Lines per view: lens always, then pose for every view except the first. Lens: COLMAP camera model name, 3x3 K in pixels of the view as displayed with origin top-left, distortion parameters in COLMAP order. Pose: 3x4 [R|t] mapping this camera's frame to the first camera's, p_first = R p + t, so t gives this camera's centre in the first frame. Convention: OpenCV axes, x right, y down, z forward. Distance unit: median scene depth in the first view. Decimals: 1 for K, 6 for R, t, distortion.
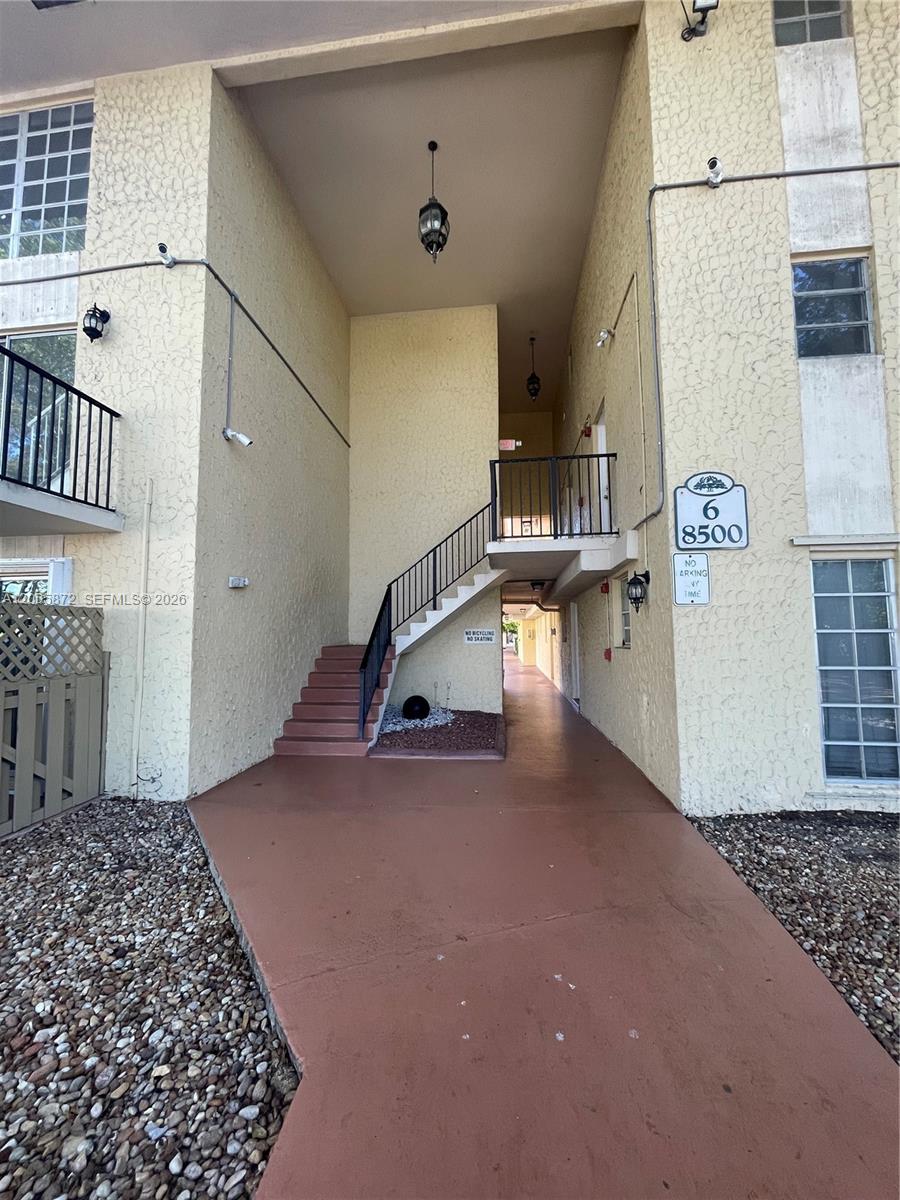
lens RADIAL K [[481.1, 0, 445.8], [0, 481.1, 597.8], [0, 0, 1]] dist [0.002529, 0.000627]
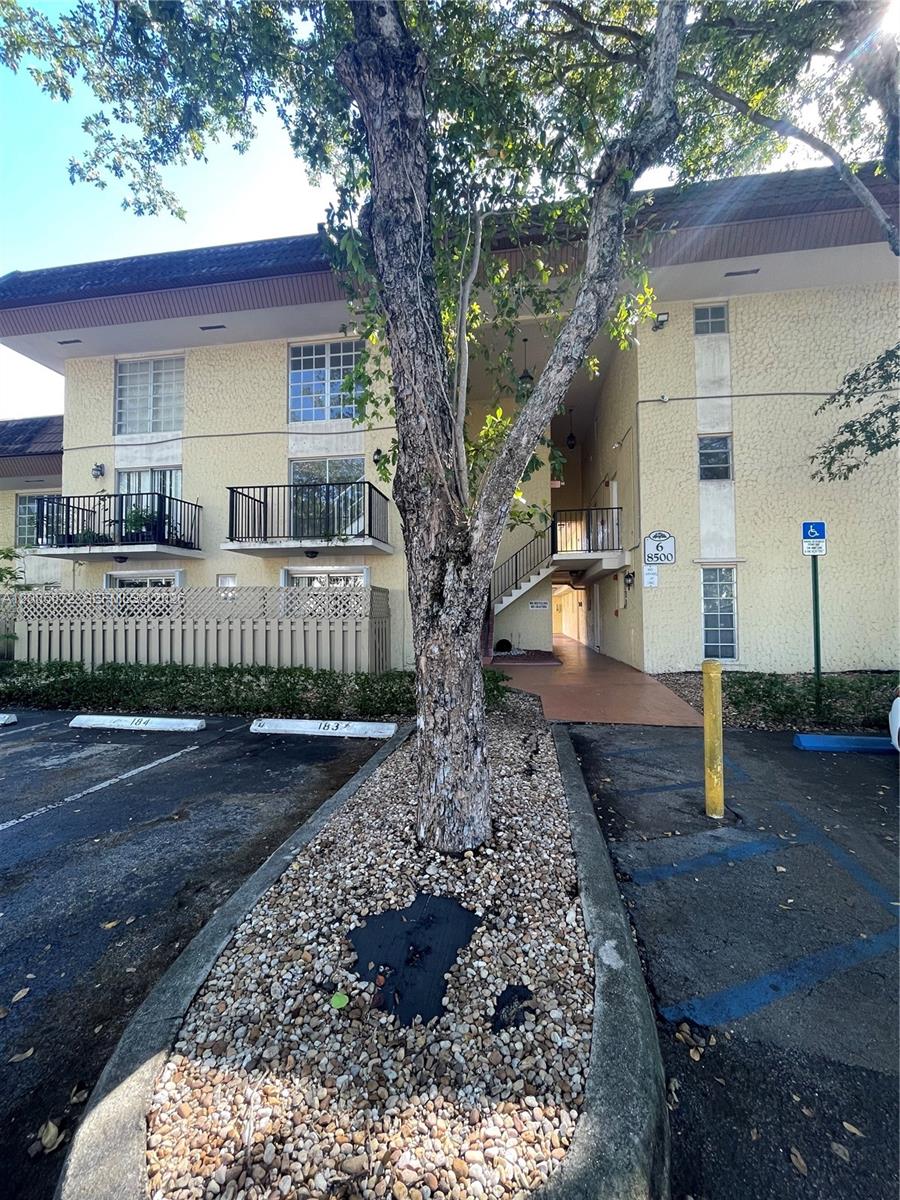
lens RADIAL K [[481.1, 0, 449.4], [0, 481.1, 600.1], [0, 0, 1]] dist [0.002529, 0.000627]
pose [[0.999708, -0.001556, -0.024125, -0.325574], [0.002765, 0.998736, 0.050192, -0.034340], [0.024017, -0.050244, 0.998448, -1.074364]]
